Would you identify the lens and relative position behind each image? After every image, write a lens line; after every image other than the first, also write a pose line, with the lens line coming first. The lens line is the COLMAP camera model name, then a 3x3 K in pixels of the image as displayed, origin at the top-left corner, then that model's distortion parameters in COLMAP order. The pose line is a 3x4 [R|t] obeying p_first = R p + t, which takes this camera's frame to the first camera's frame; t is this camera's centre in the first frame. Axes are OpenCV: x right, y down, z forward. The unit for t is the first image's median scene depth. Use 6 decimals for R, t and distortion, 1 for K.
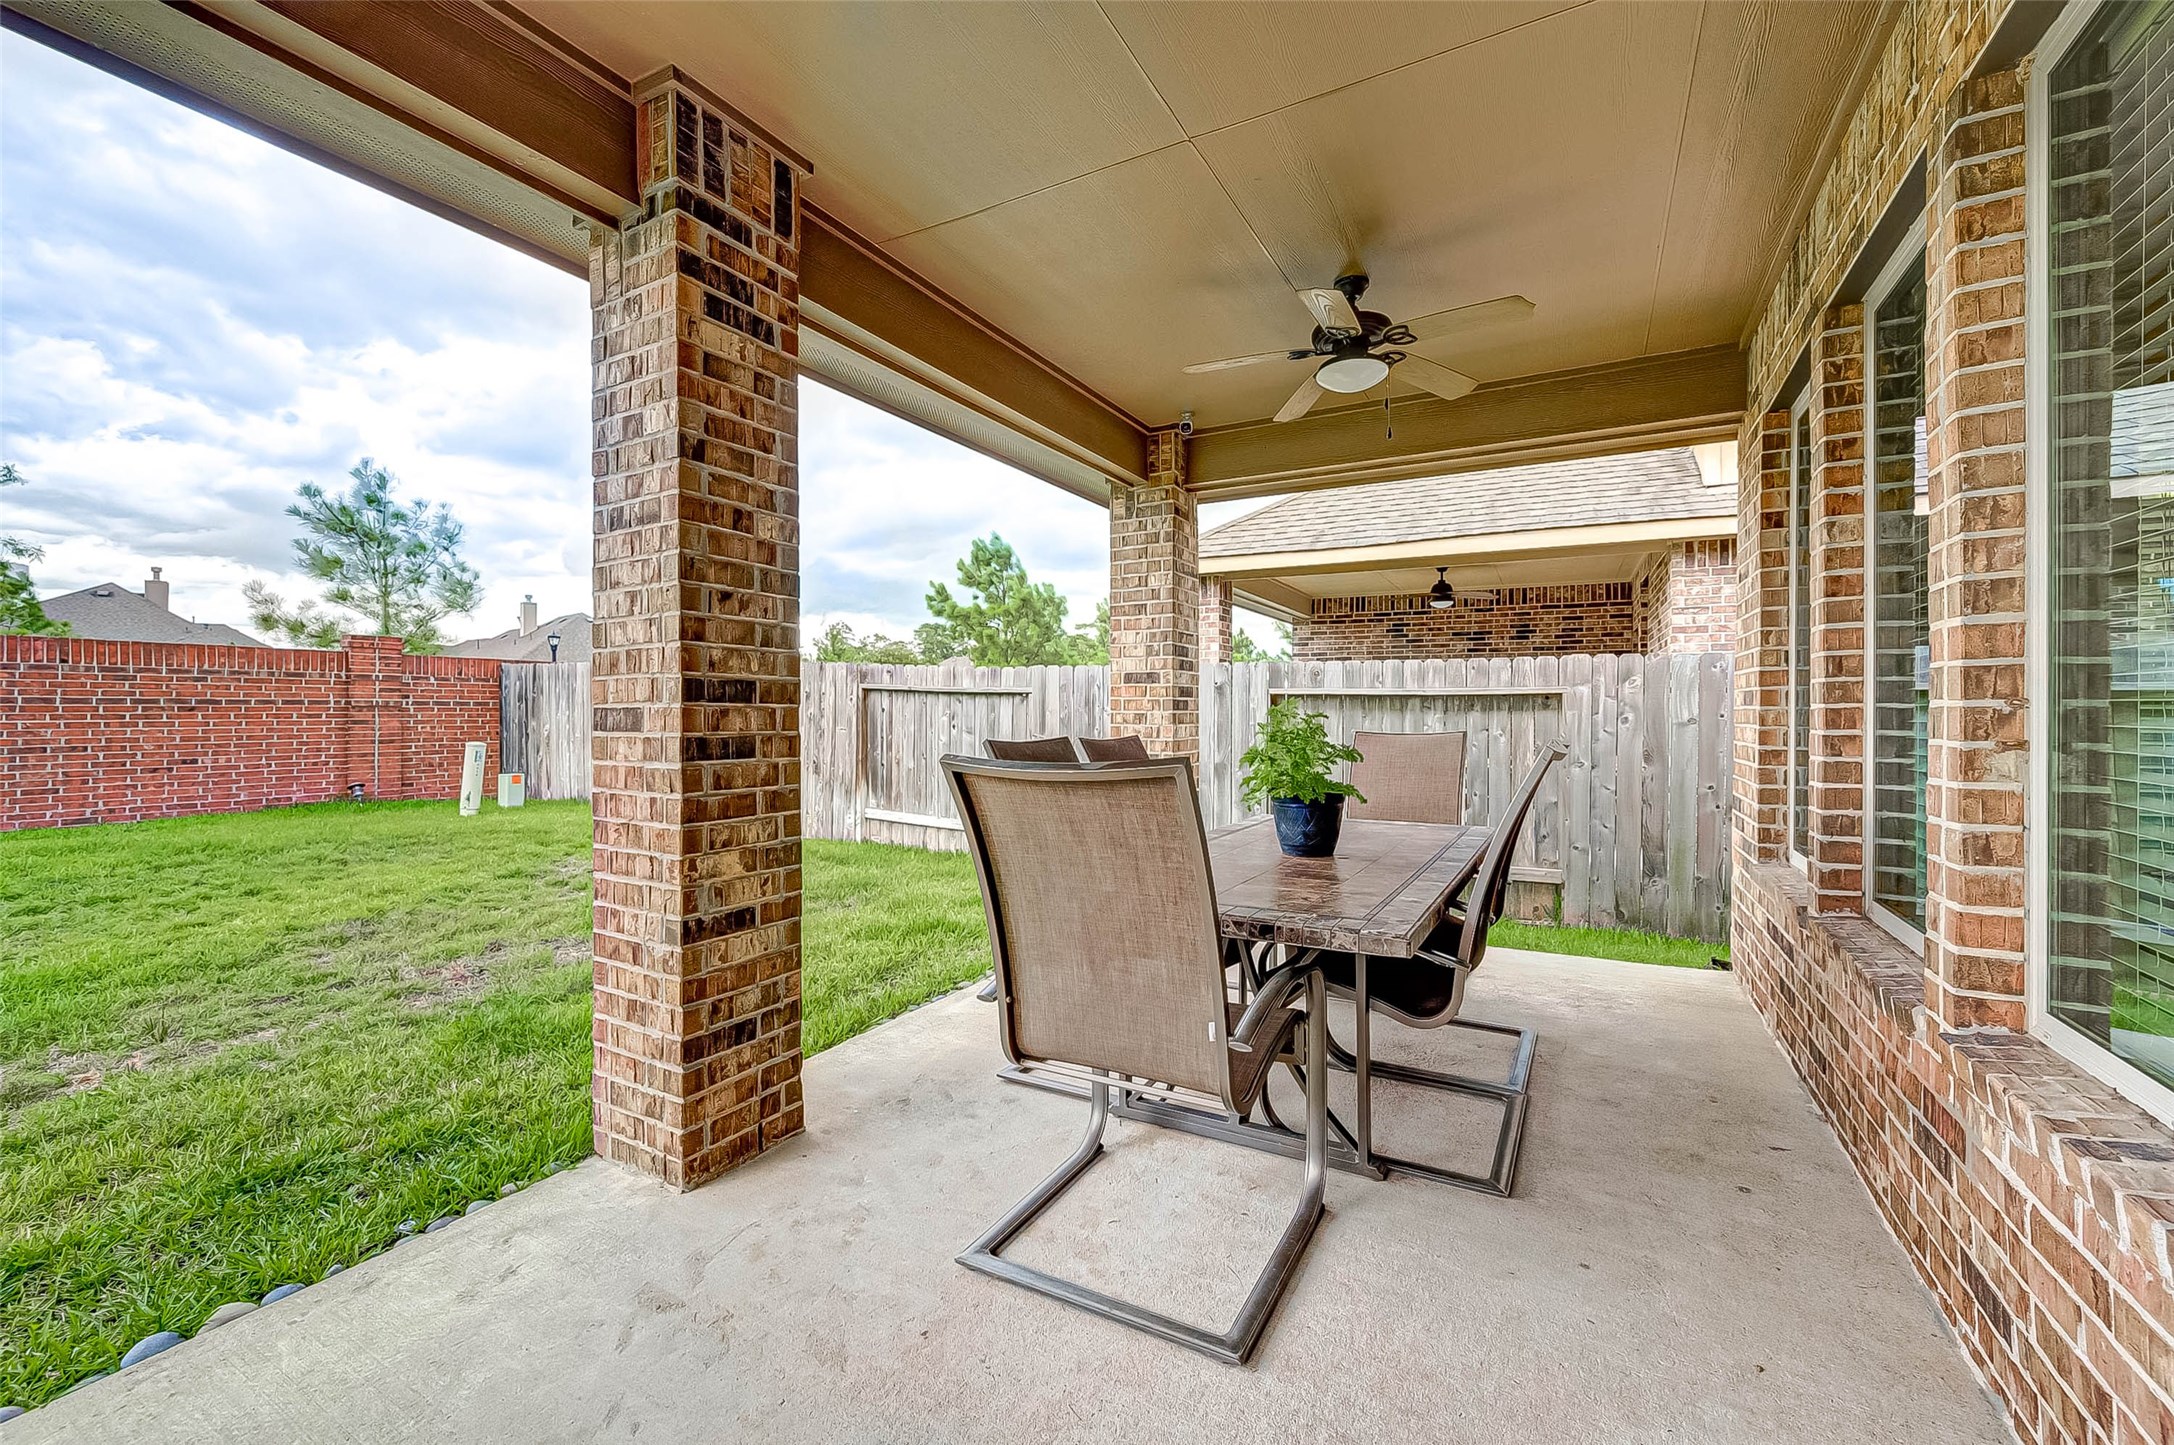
lens RADIAL K [[879.2, 0, 1086.2], [0, 879.2, 715.4], [0, 0, 1]] dist [0.003625, -0.000477]
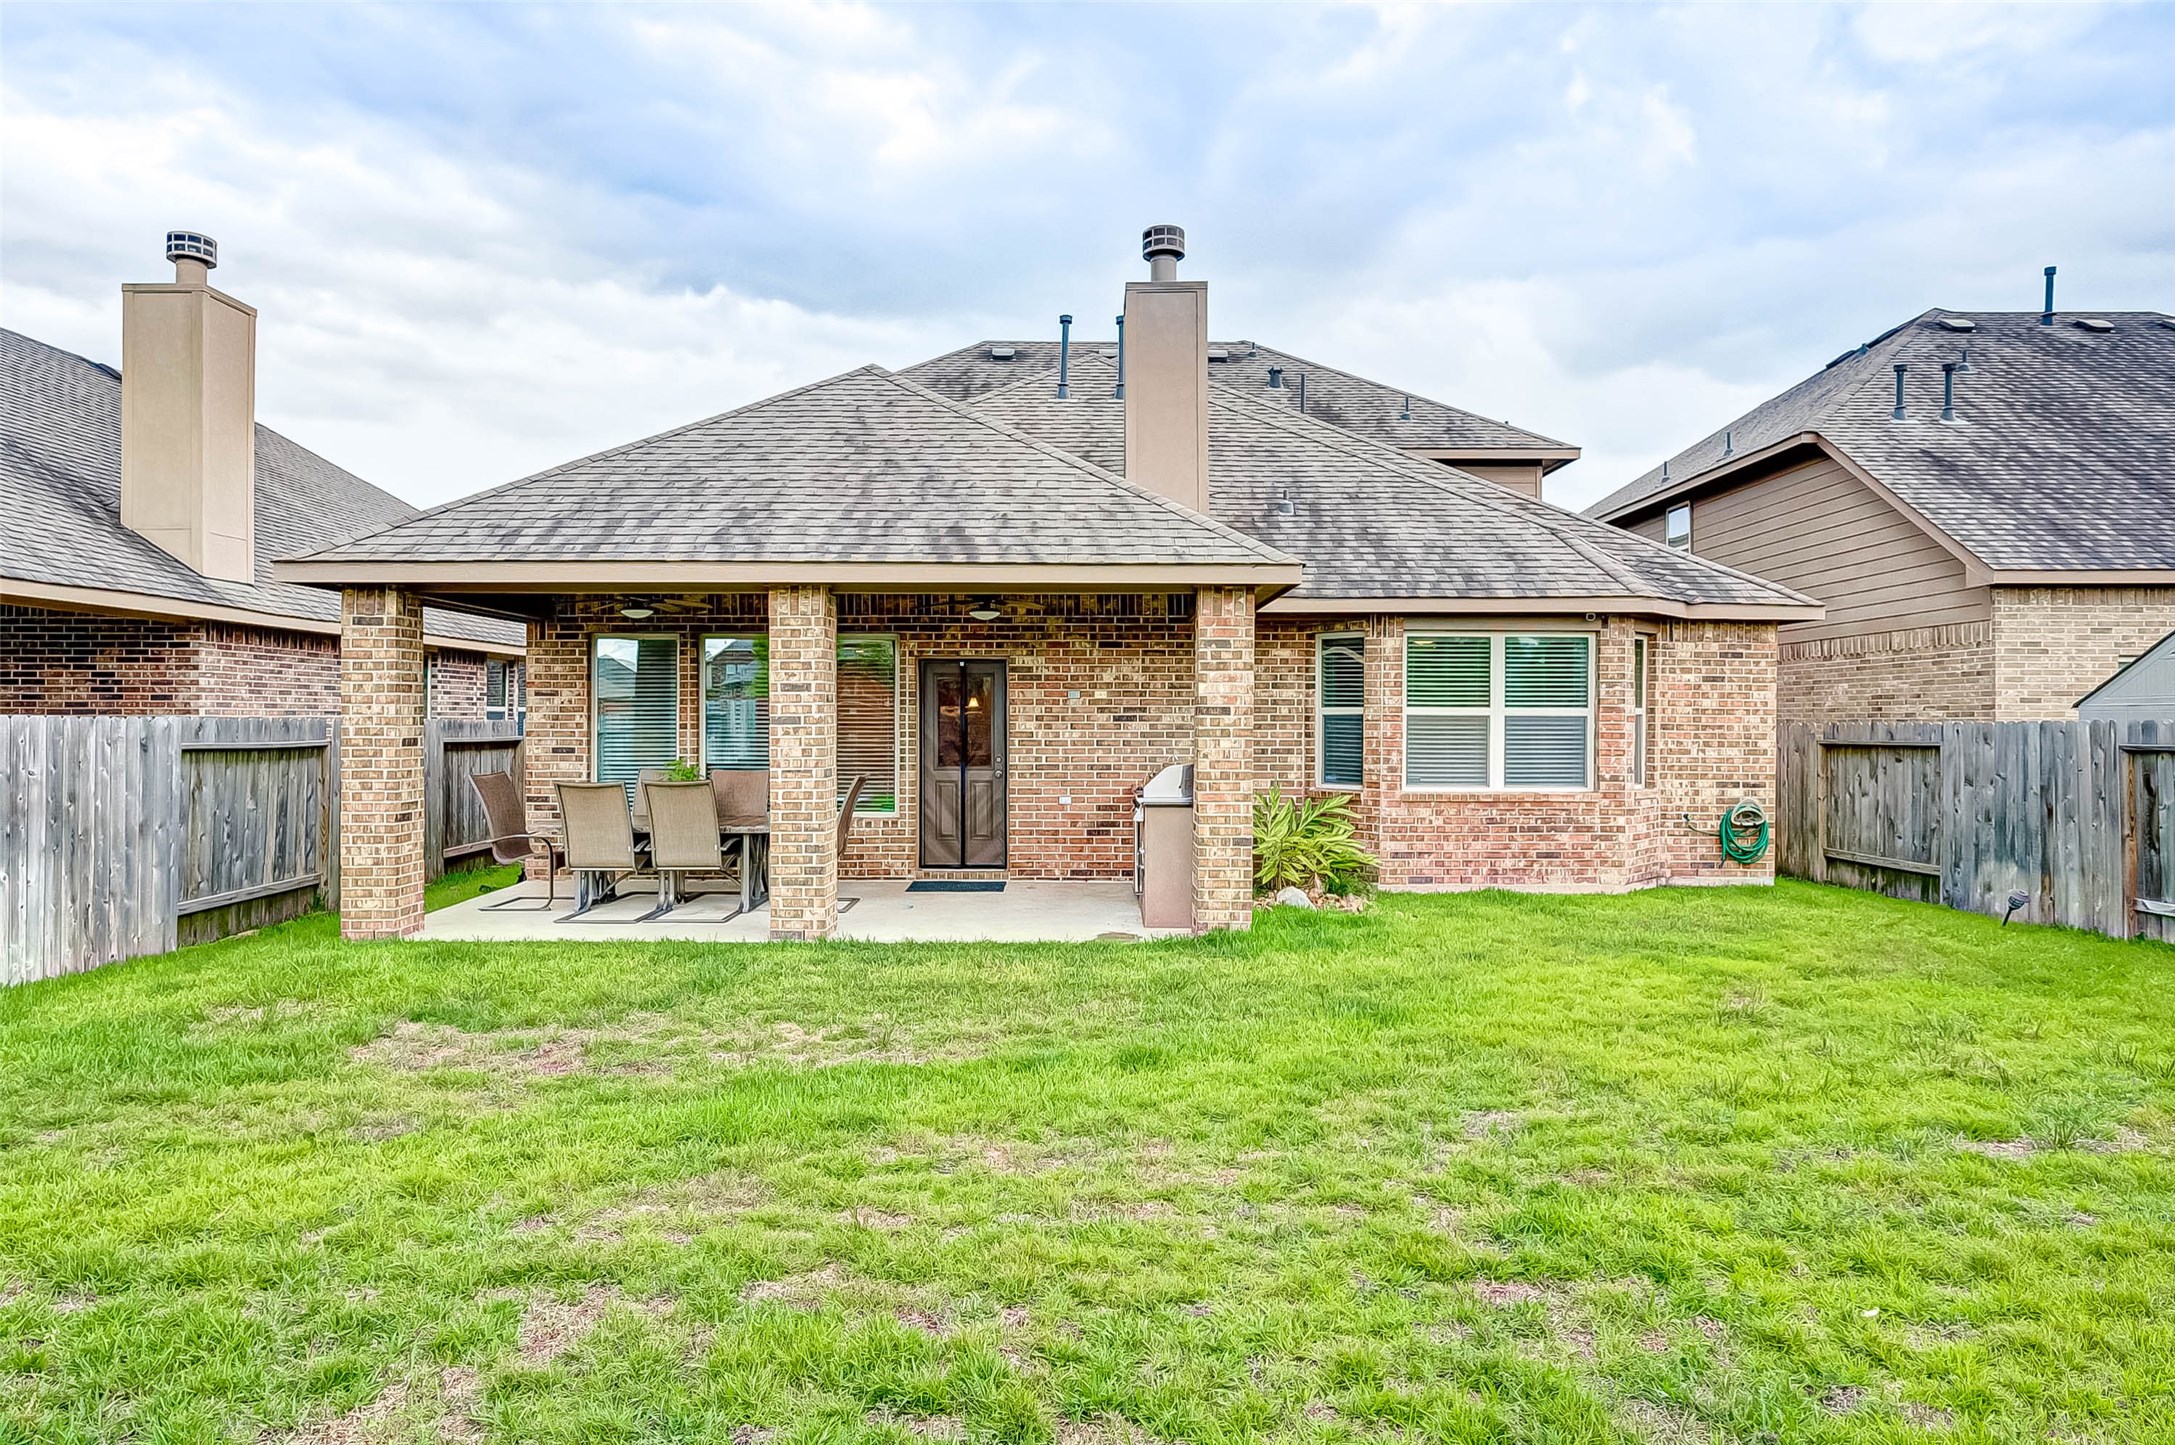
lens RADIAL K [[1233.5, 0, 1086.1], [0, 1233.5, 713.7], [0, 0, 1]] dist [-0.014916, -0.001591]
pose [[-0.483920, 0.001332, 0.875111, -1.195400], [0.003450, 0.999994, 0.000385, -0.048868], [-0.875106, 0.003205, -0.483921, 0.598840]]
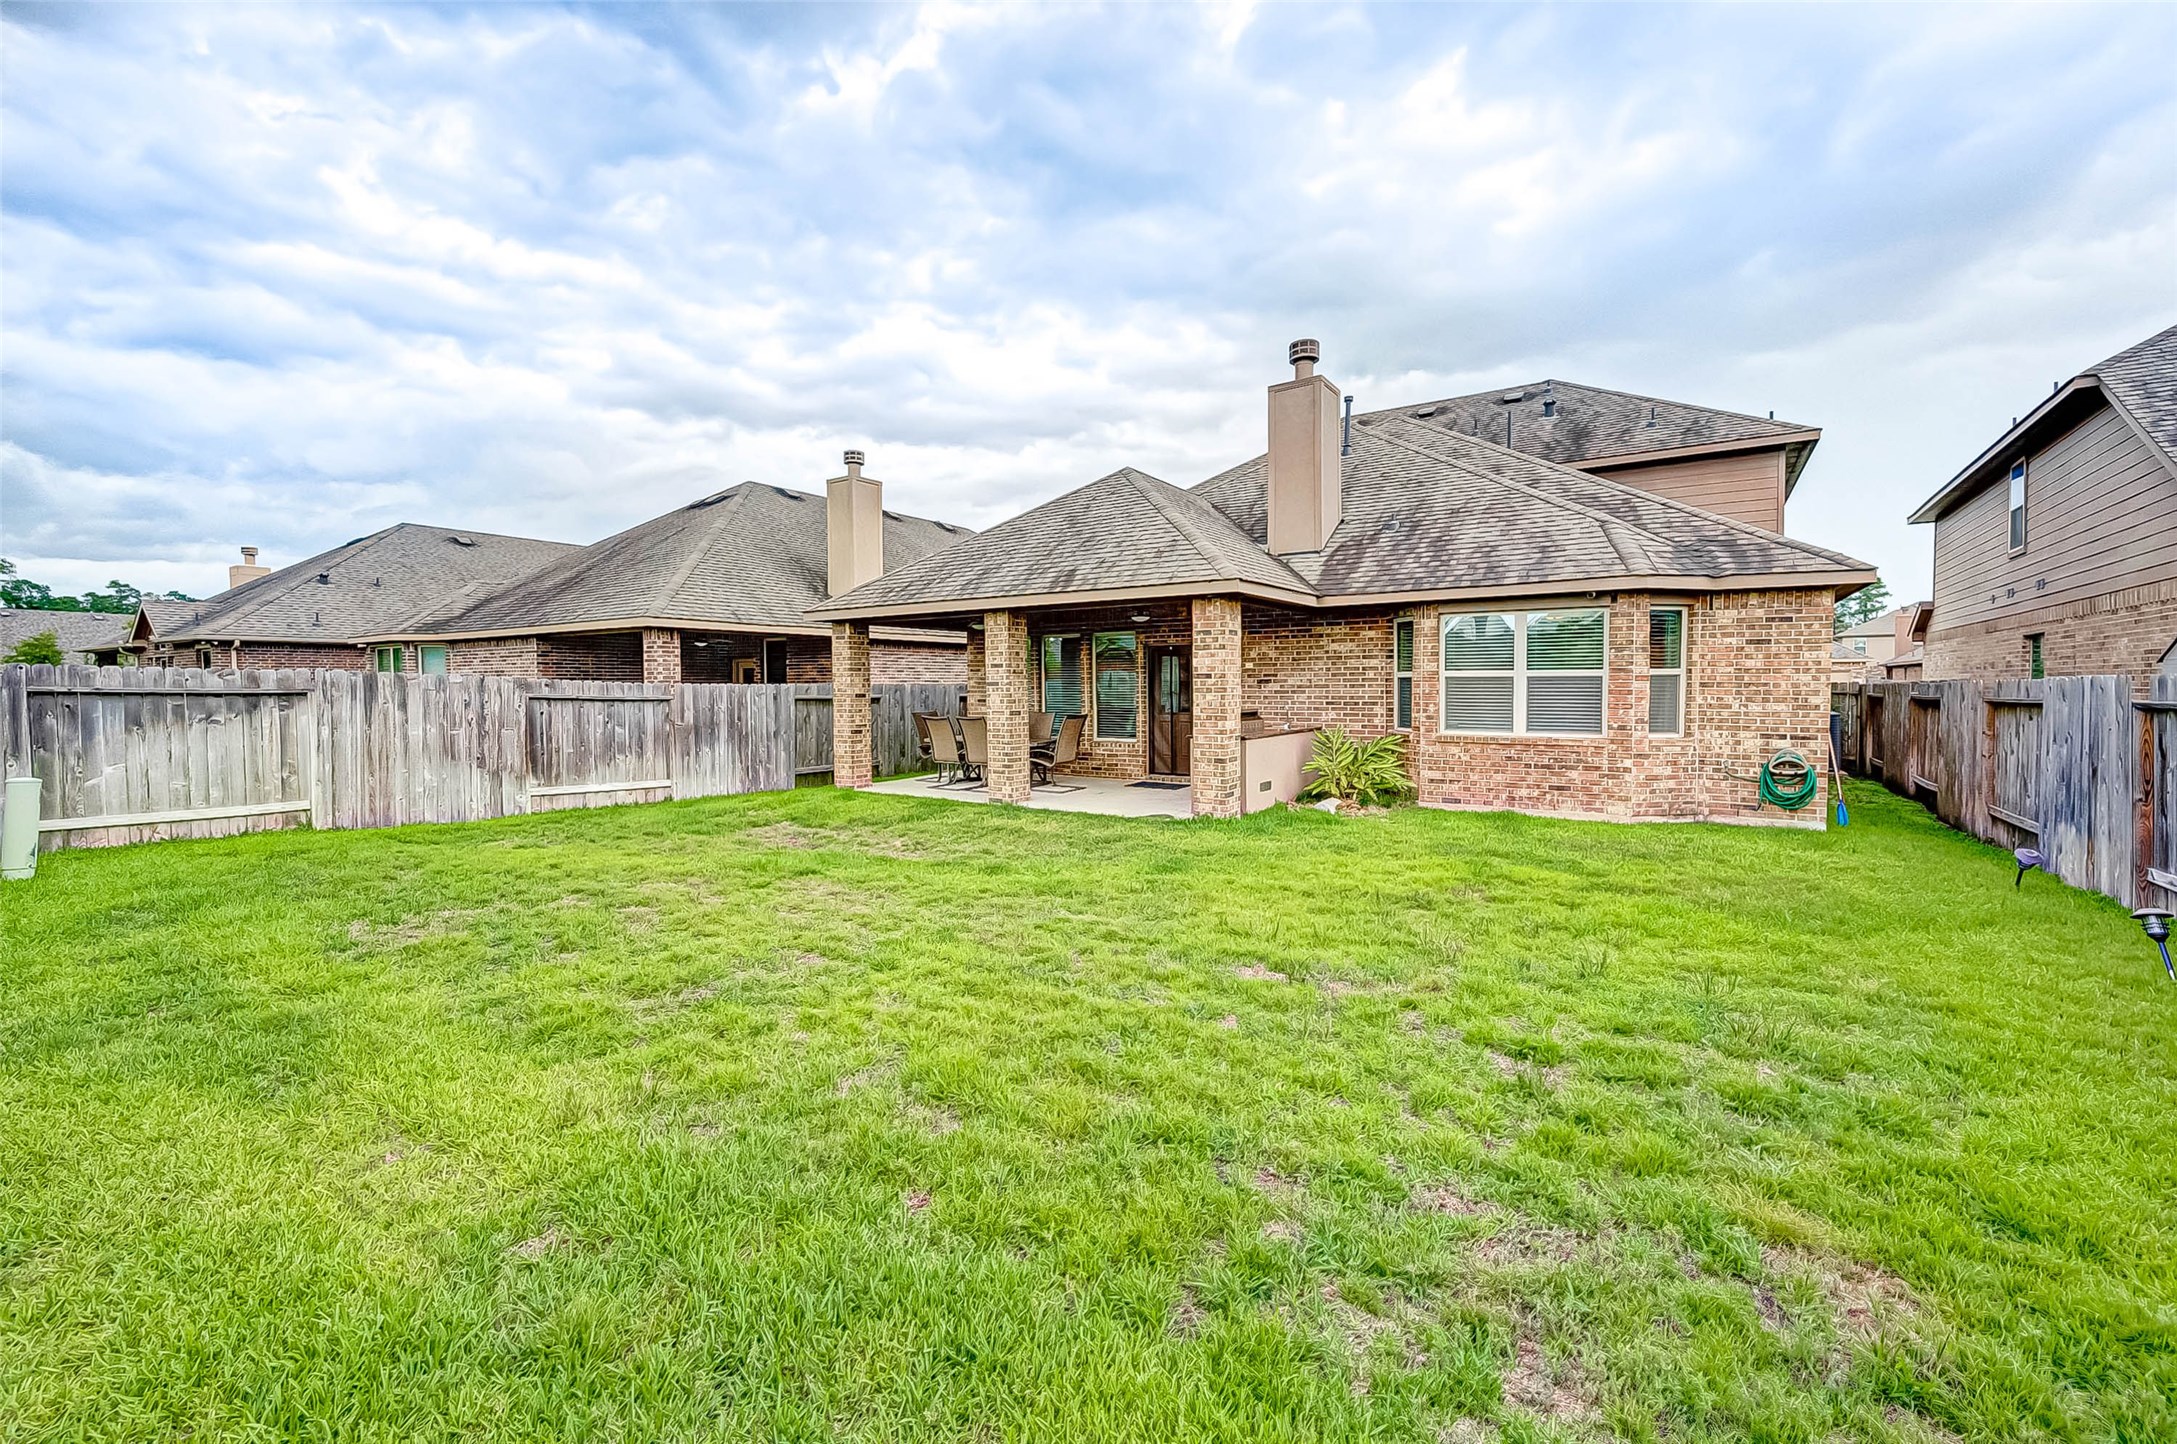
lens RADIAL K [[880.4, 0, 1088.7], [0, 880.4, 710.8], [0, 0, 1]] dist [0.003625, -0.000477]
pose [[0.095265, -0.032483, 0.994922, -1.516308], [0.011937, 0.999433, 0.031487, -0.042971], [-0.995380, 0.008876, 0.095599, 0.036276]]
